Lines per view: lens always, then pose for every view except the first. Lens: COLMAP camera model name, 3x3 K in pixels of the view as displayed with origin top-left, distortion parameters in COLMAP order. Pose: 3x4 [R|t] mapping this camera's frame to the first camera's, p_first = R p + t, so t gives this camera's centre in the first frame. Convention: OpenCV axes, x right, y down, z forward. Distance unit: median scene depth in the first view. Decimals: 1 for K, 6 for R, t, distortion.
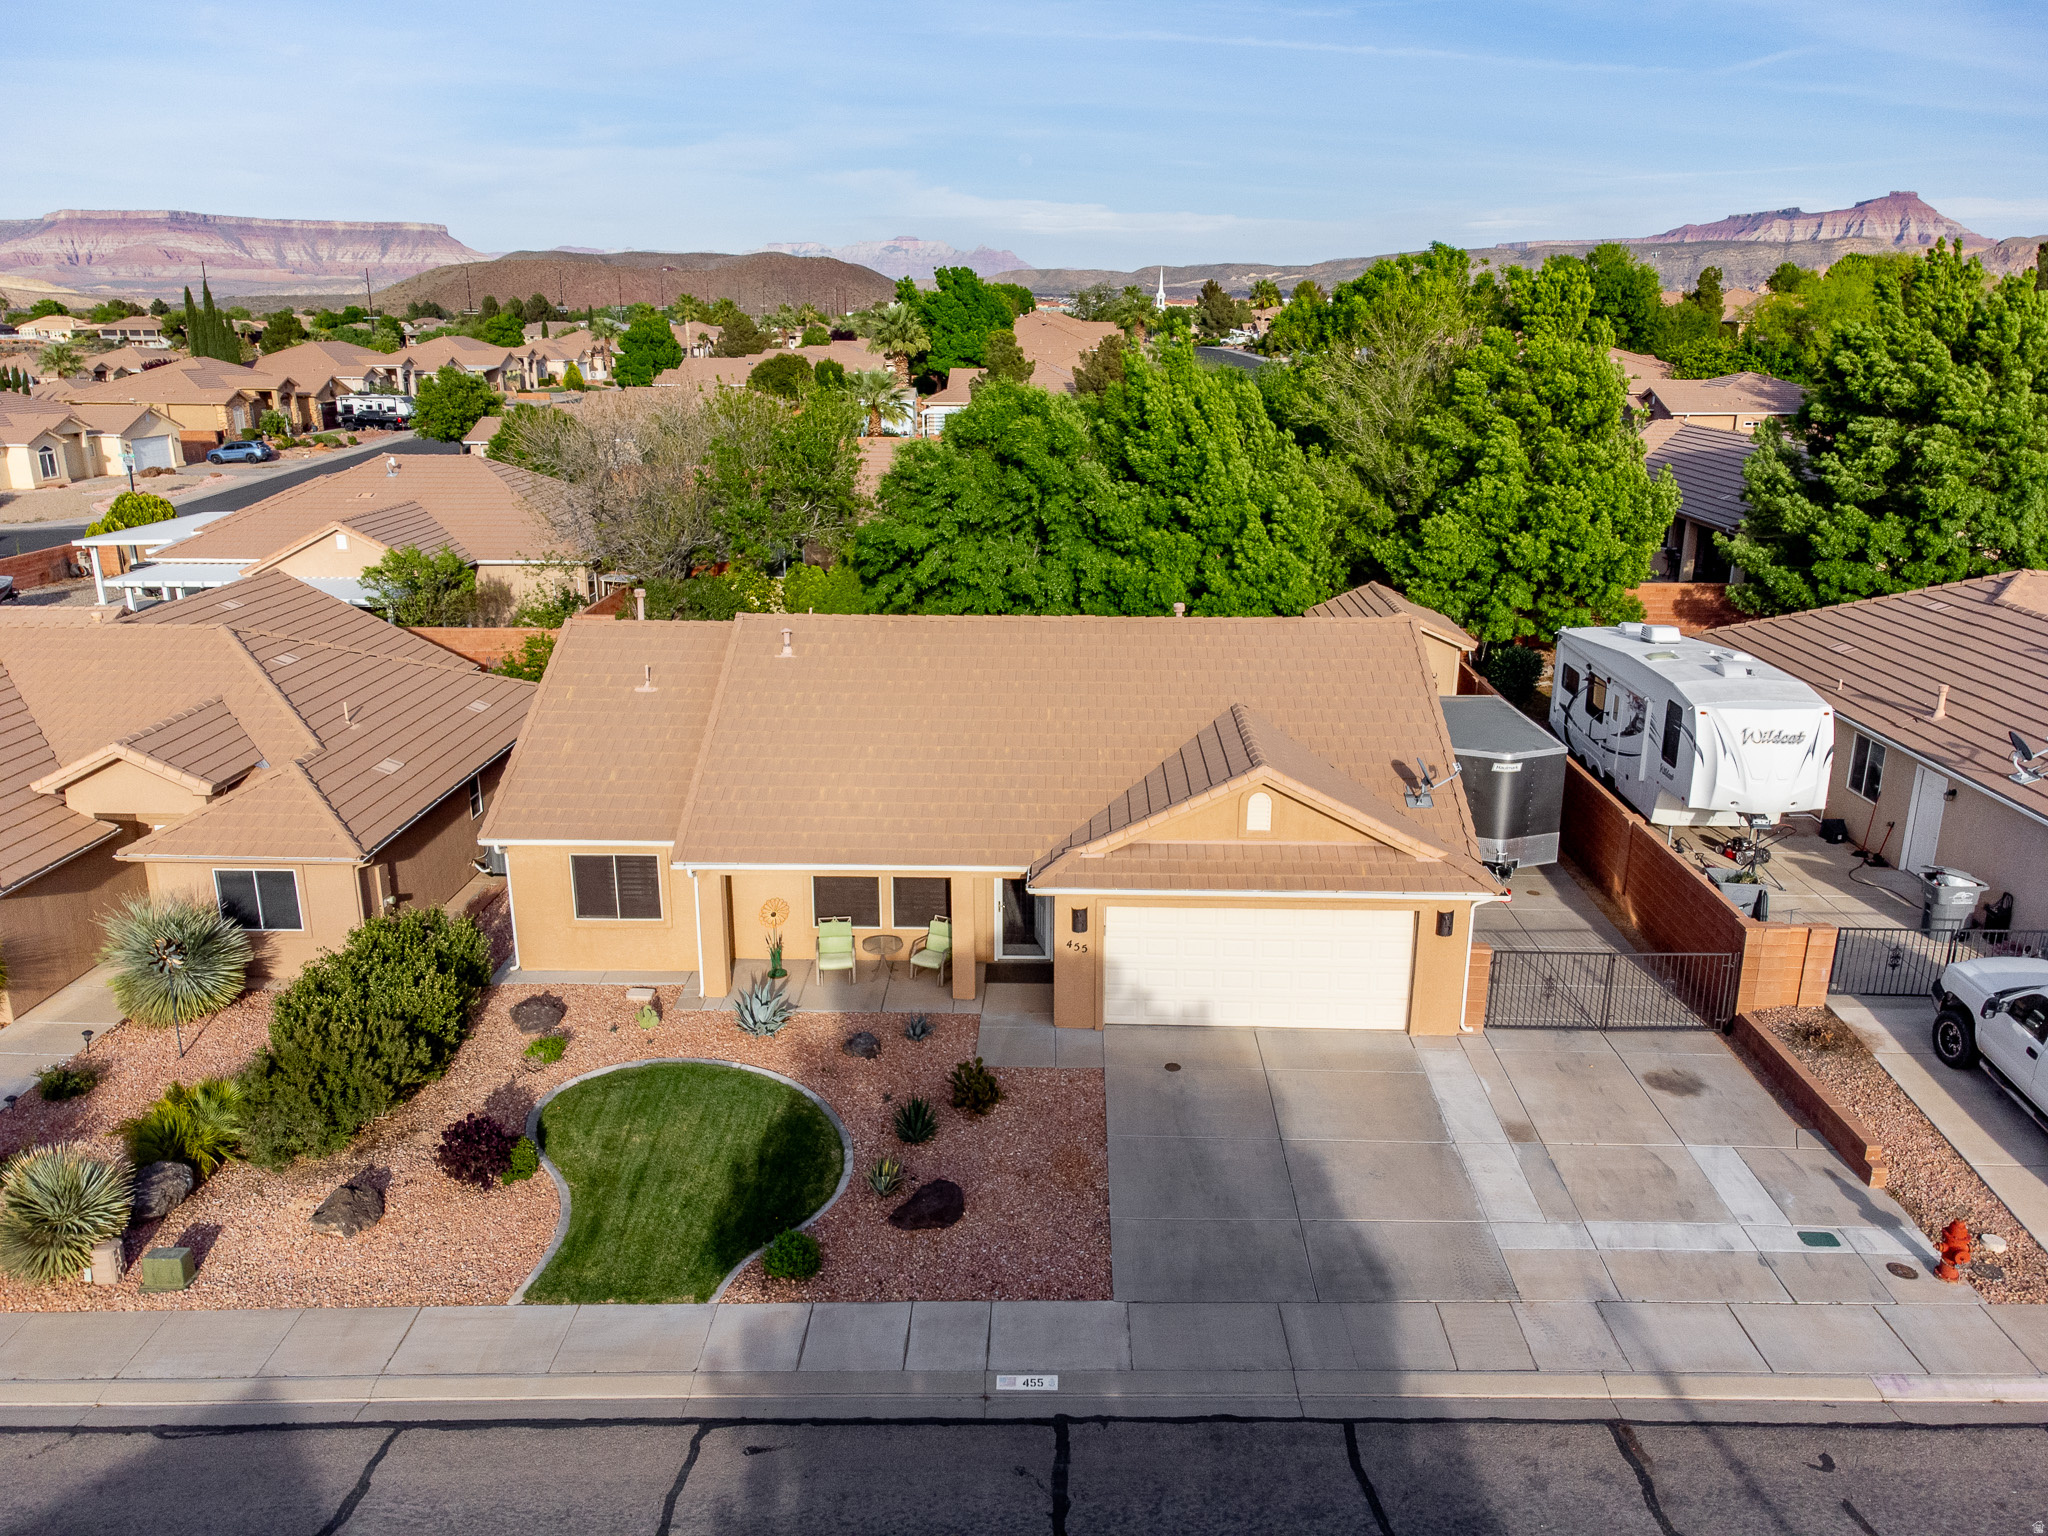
lens RADIAL K [[1514.8, 0, 1025.7], [0, 1514.8, 797.8], [0, 0, 1]] dist [0.018896, 0.004721]
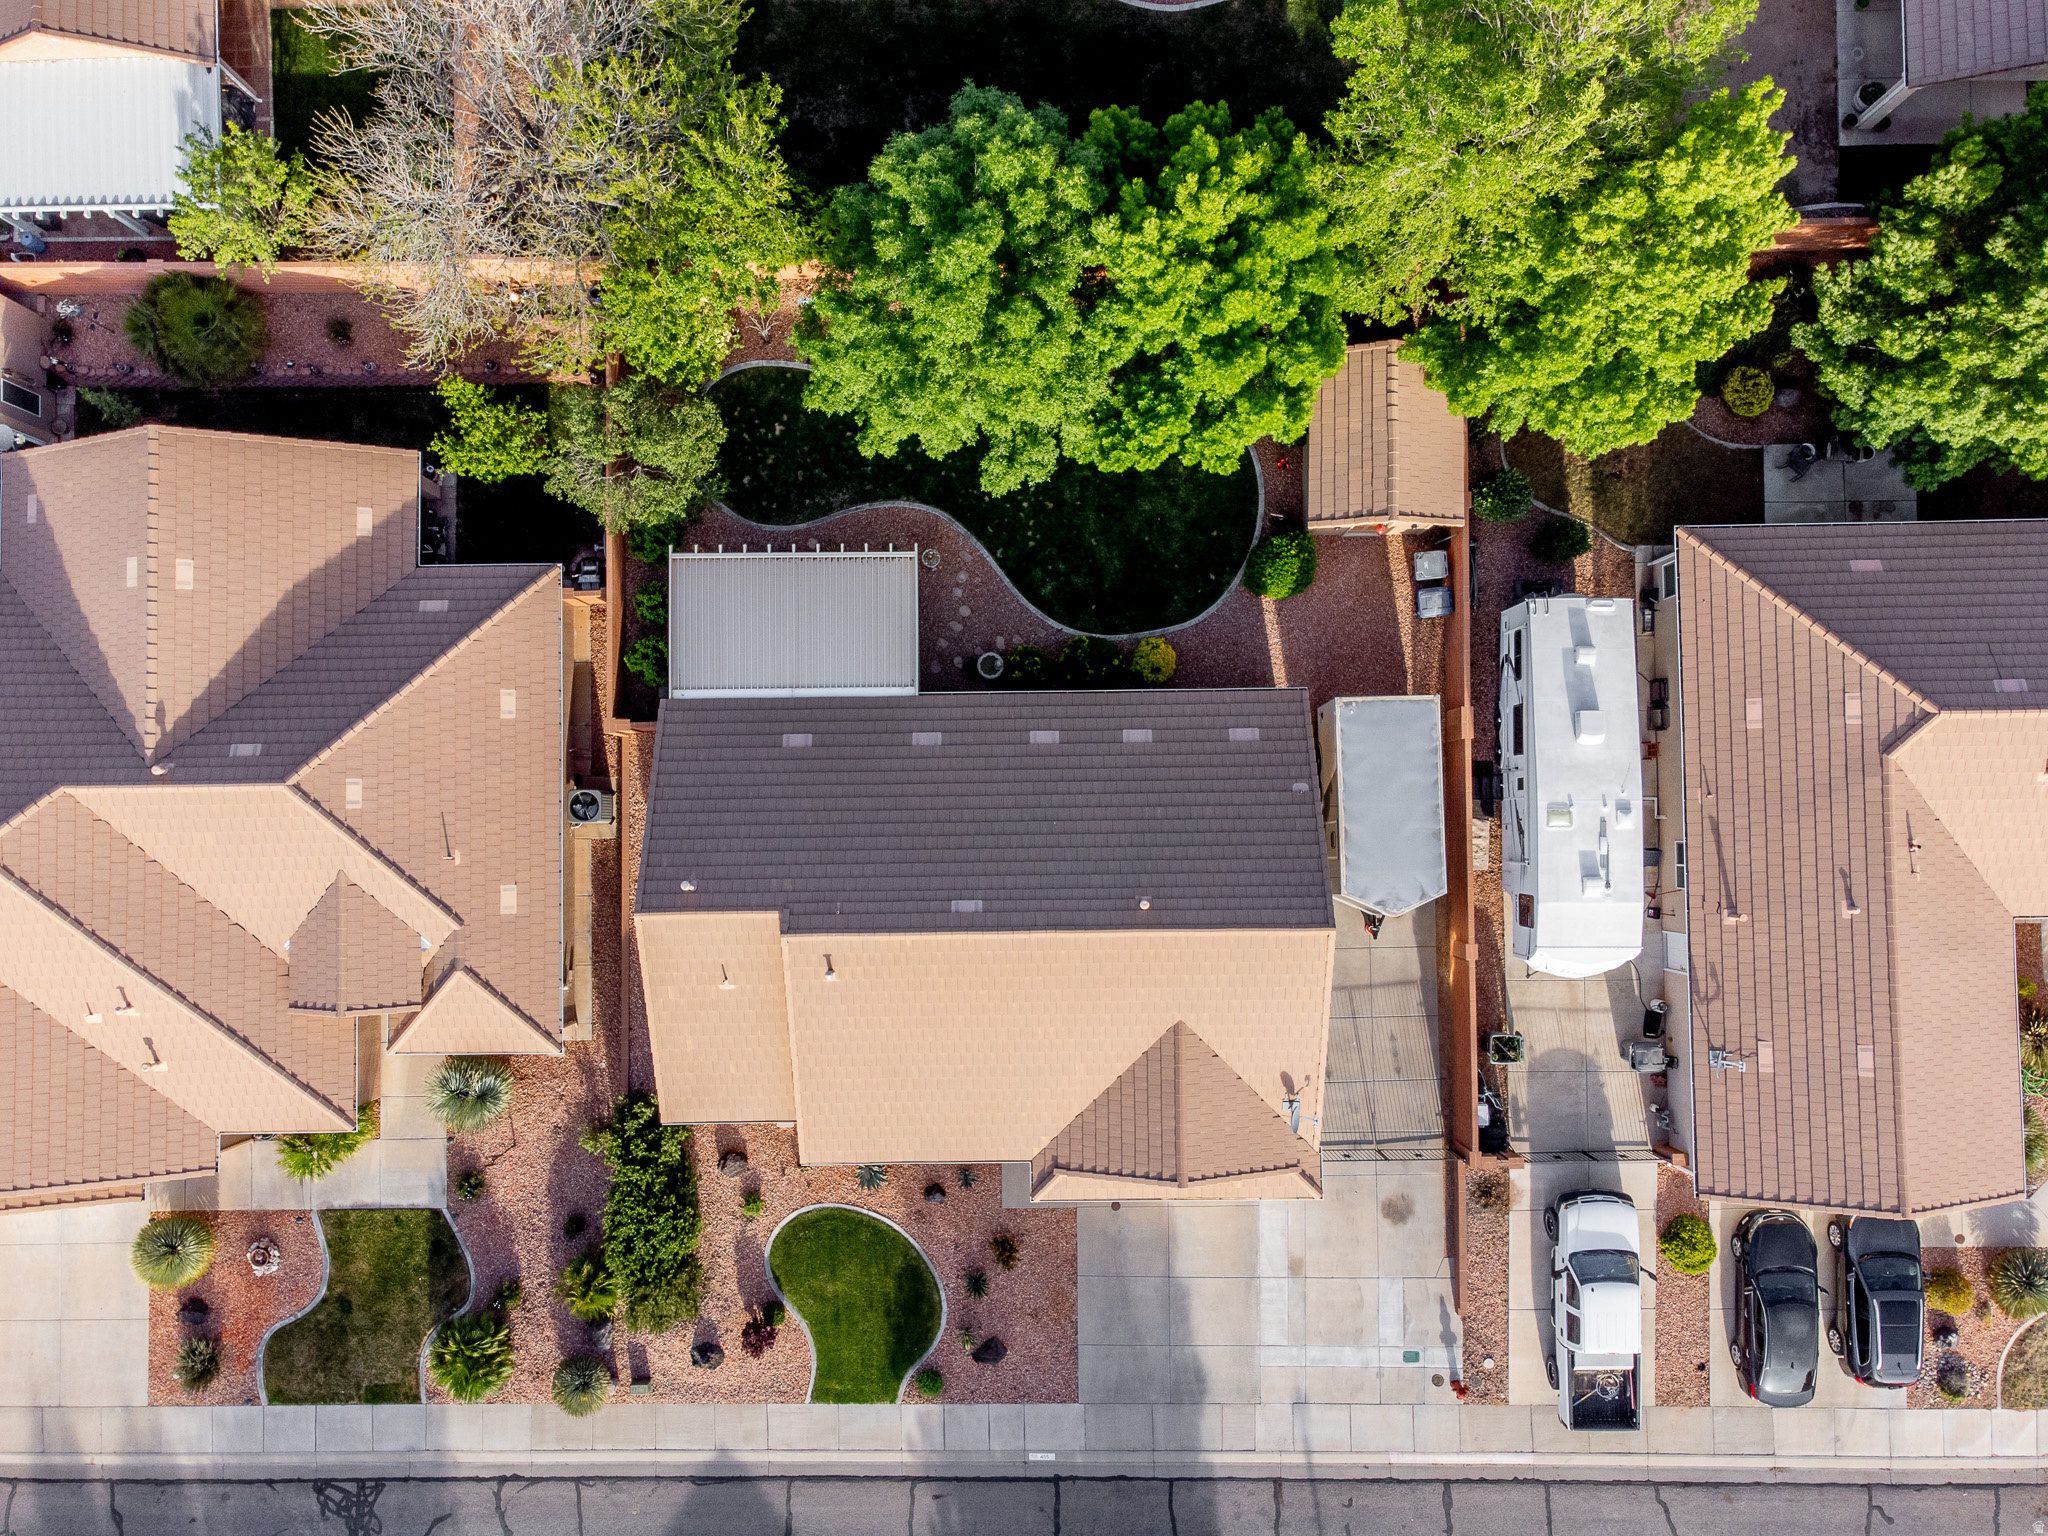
lens RADIAL K [[1527.9, 0, 1018.6], [0, 1527.9, 765.3], [0, 0, 1]] dist [0.008336, 0.012528]
pose [[0.999144, -0.040600, -0.007979, 0.022414], [0.020893, 0.328618, 0.944232, -1.846799], [-0.035714, -0.943590, 0.329185, 1.008376]]
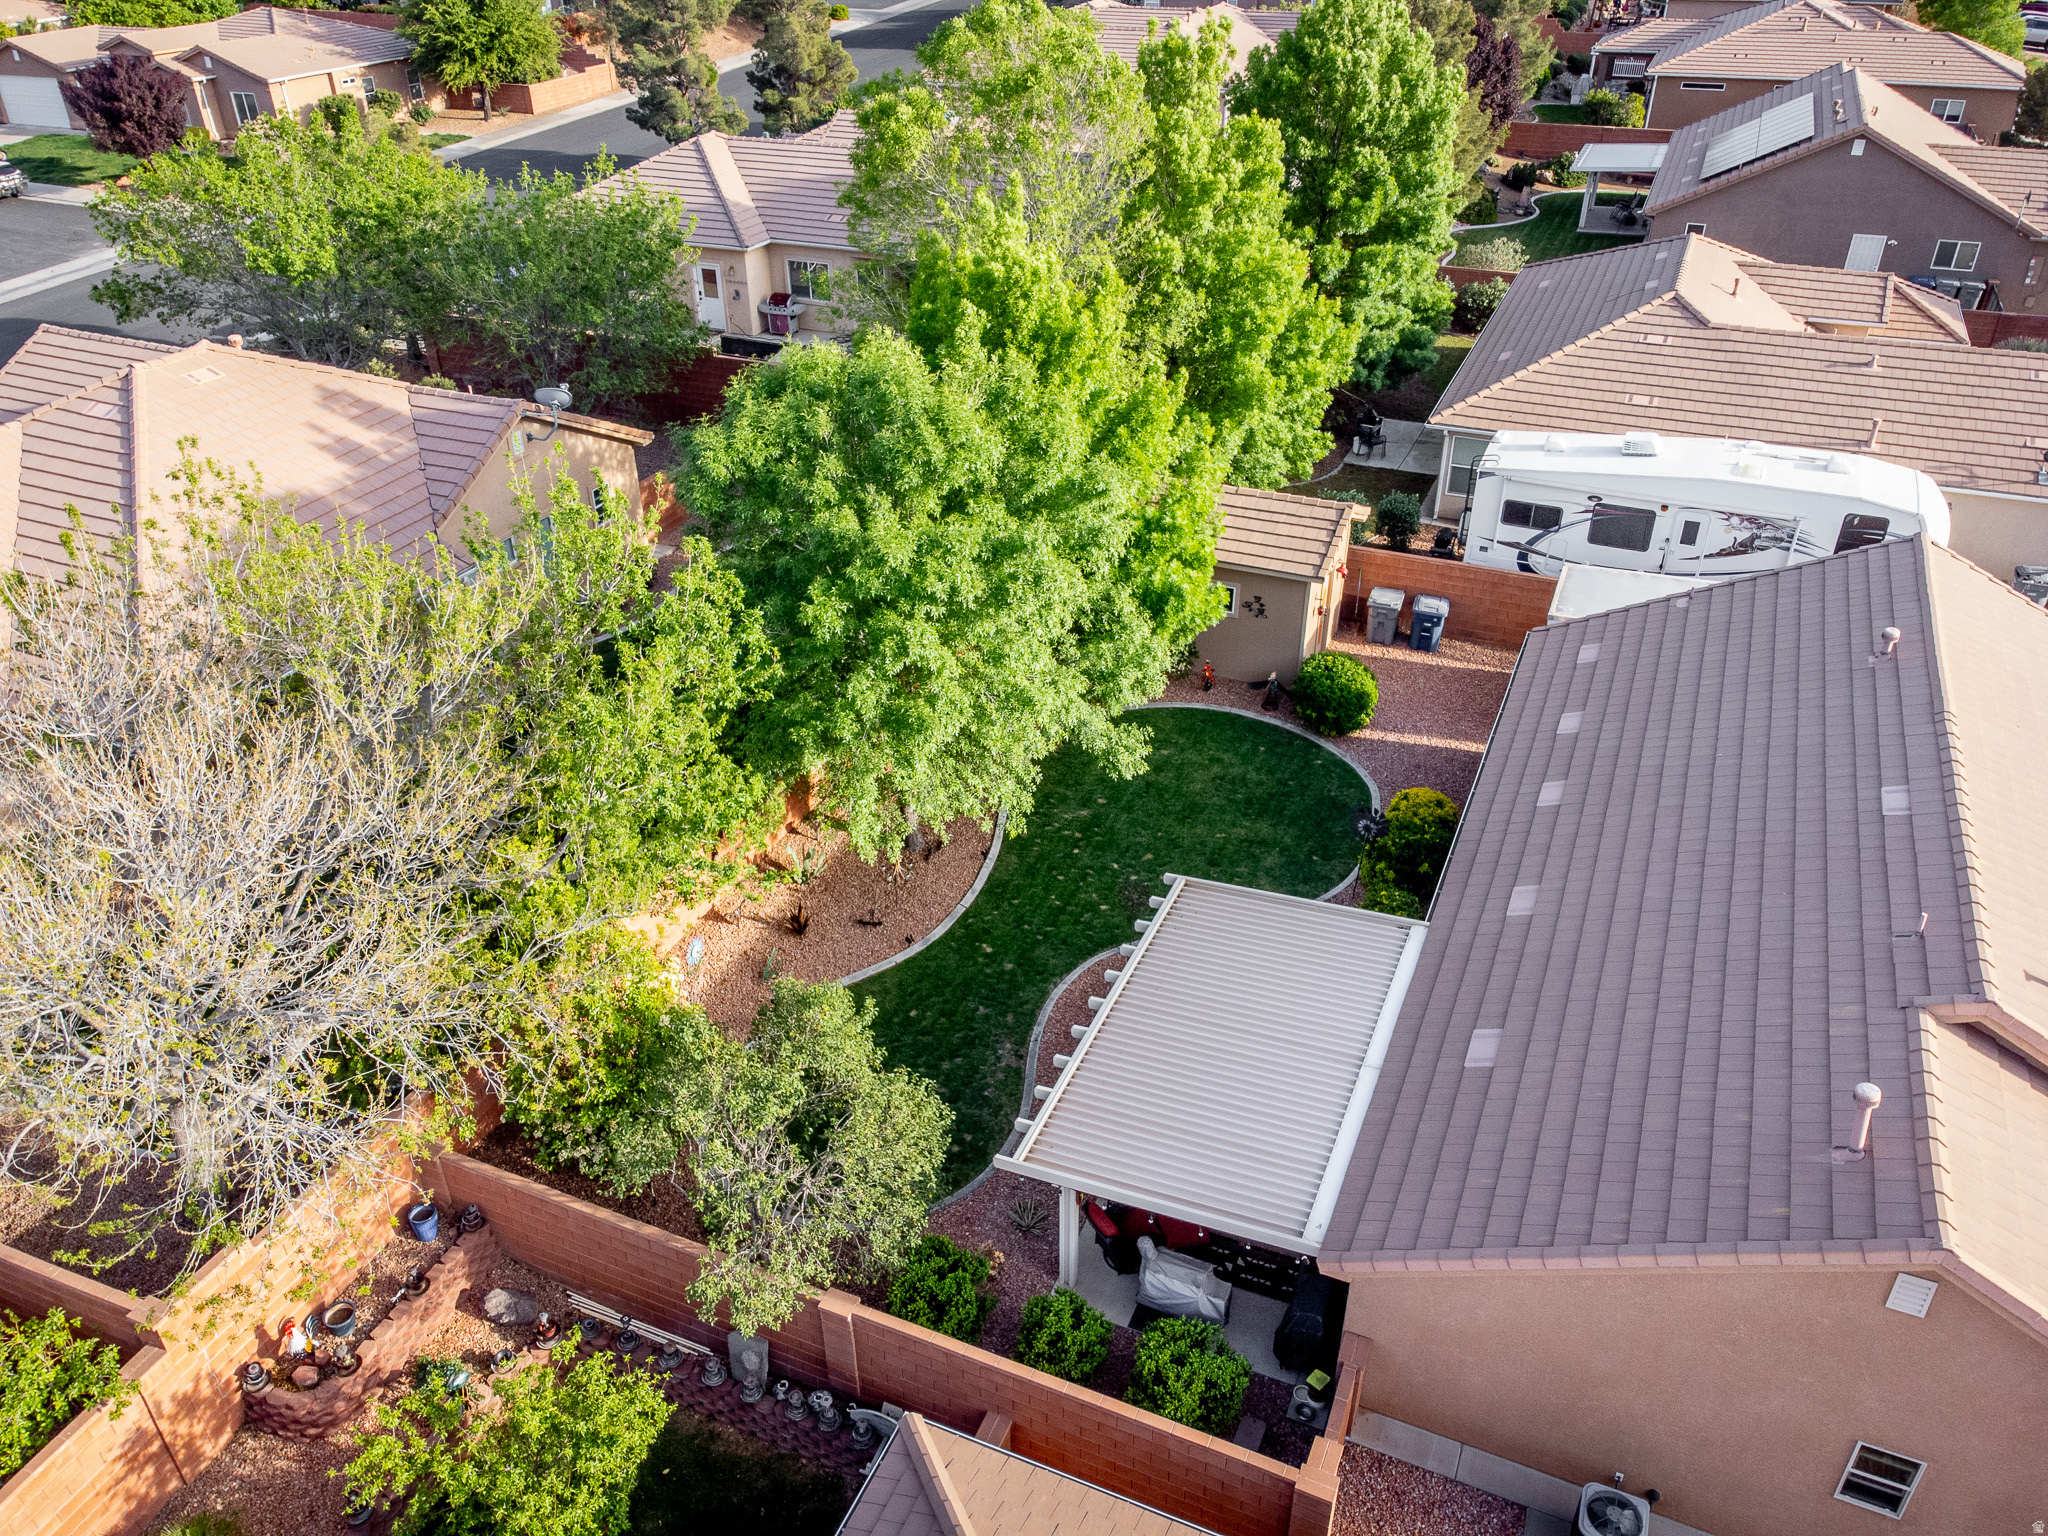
lens RADIAL K [[1527.9, 0, 1018.6], [0, 1527.9, 765.3], [0, 0, 1]] dist [0.008336, 0.012528]
pose [[0.374156, -0.495759, 0.783729, -0.981671], [0.283410, 0.865808, 0.412378, -0.723298], [-0.882998, 0.067823, 0.464450, 1.461749]]
